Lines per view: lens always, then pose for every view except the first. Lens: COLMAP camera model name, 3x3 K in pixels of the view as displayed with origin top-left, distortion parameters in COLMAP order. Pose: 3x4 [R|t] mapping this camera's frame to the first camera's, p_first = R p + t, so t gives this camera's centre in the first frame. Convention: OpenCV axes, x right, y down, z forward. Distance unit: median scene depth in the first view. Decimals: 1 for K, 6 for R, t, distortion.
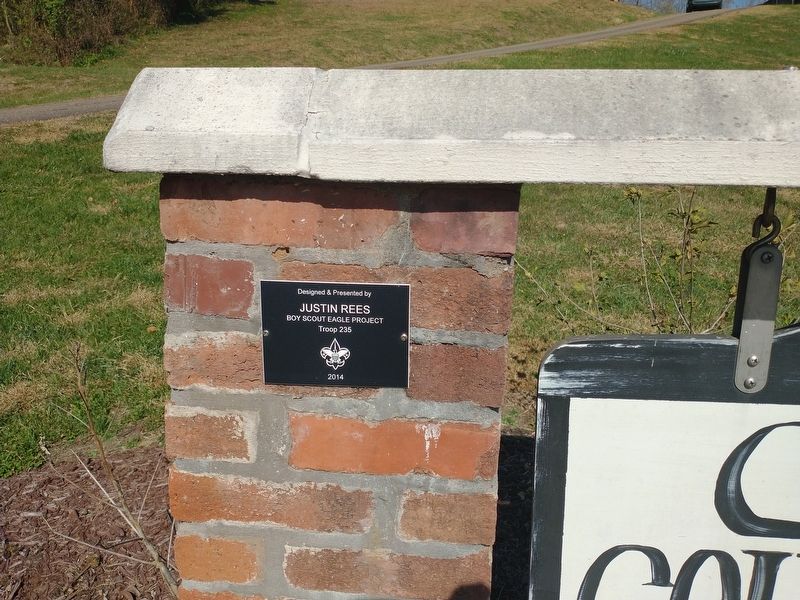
lens RADIAL K [[645.3, 0, 400.0], [0, 645.3, 300.0], [0, 0, 1]] dist [0.037301, -0.082523]
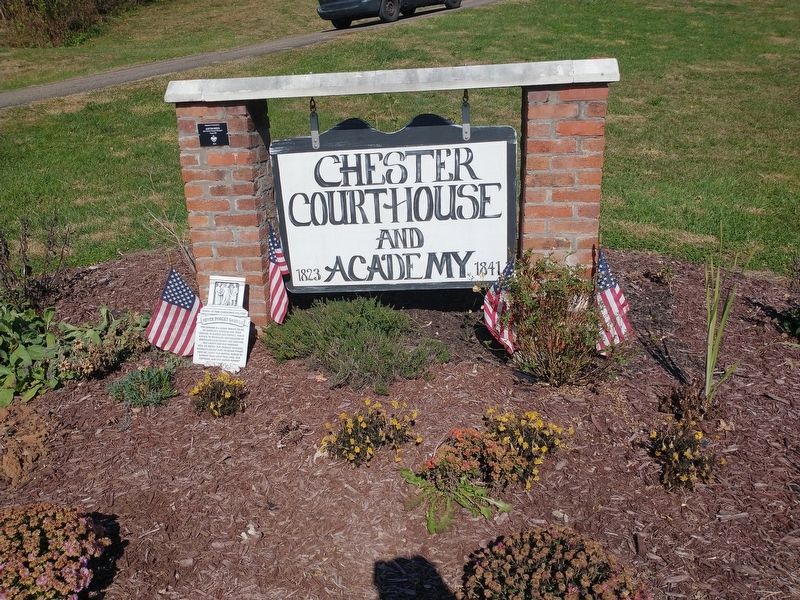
lens RADIAL K [[645.3, 0, 400.0], [0, 645.3, 300.0], [0, 0, 1]] dist [0.037301, -0.082523]
pose [[0.998343, -0.057507, 0.002139, 0.458024], [0.057266, 0.996455, 0.061633, 0.403867], [-0.005676, -0.061408, 0.998097, -1.485148]]
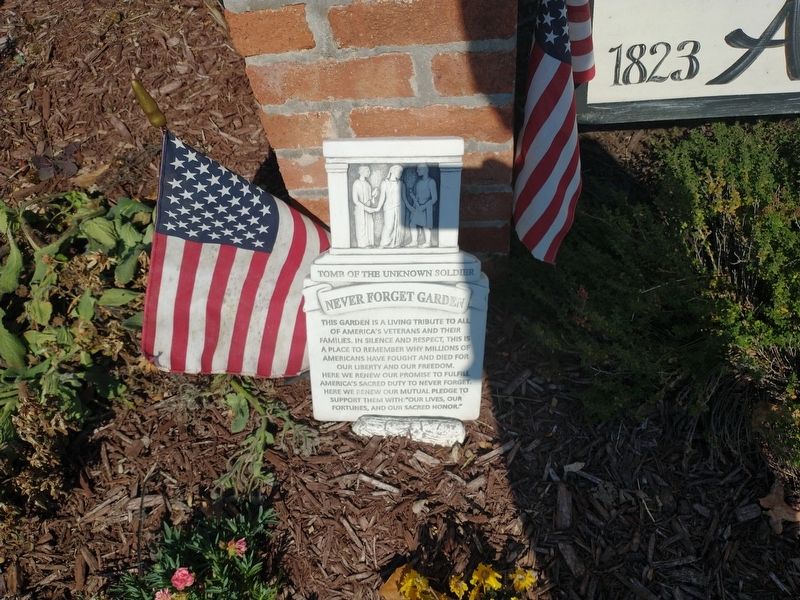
lens RADIAL K [[645.3, 0, 400.0], [0, 645.3, 300.0], [0, 0, 1]] dist [0.037301, -0.082523]
pose [[0.989833, -0.107315, -0.093348, -0.000397], [0.141753, 0.798172, 0.585515, 0.241463], [0.011673, -0.592795, 0.805269, -0.038411]]
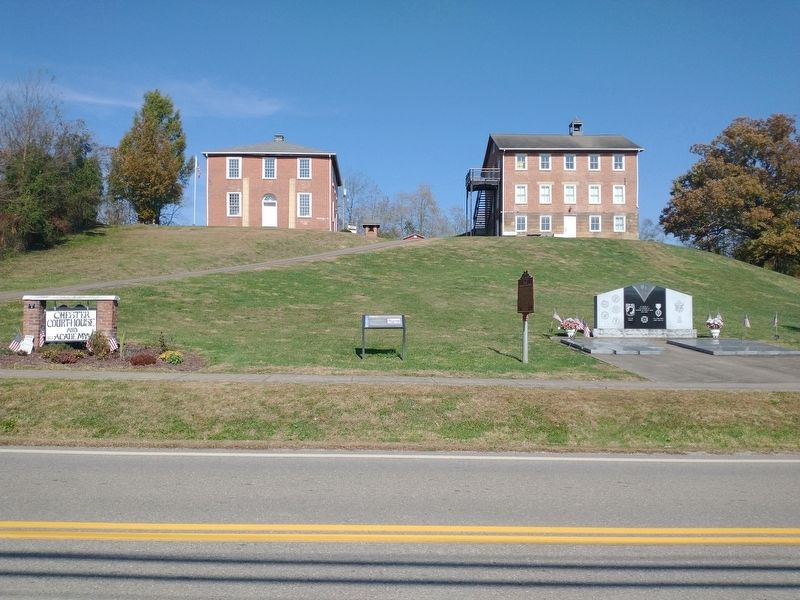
lens RADIAL K [[645.3, 0, 400.0], [0, 645.3, 300.0], [0, 0, 1]] dist [0.037301, -0.082523]
pose [[0.979491, -0.004018, 0.201446, 3.122280], [0.061825, 0.957564, -0.281512, 2.752562], [-0.191766, 0.288193, 0.938174, -8.954575]]
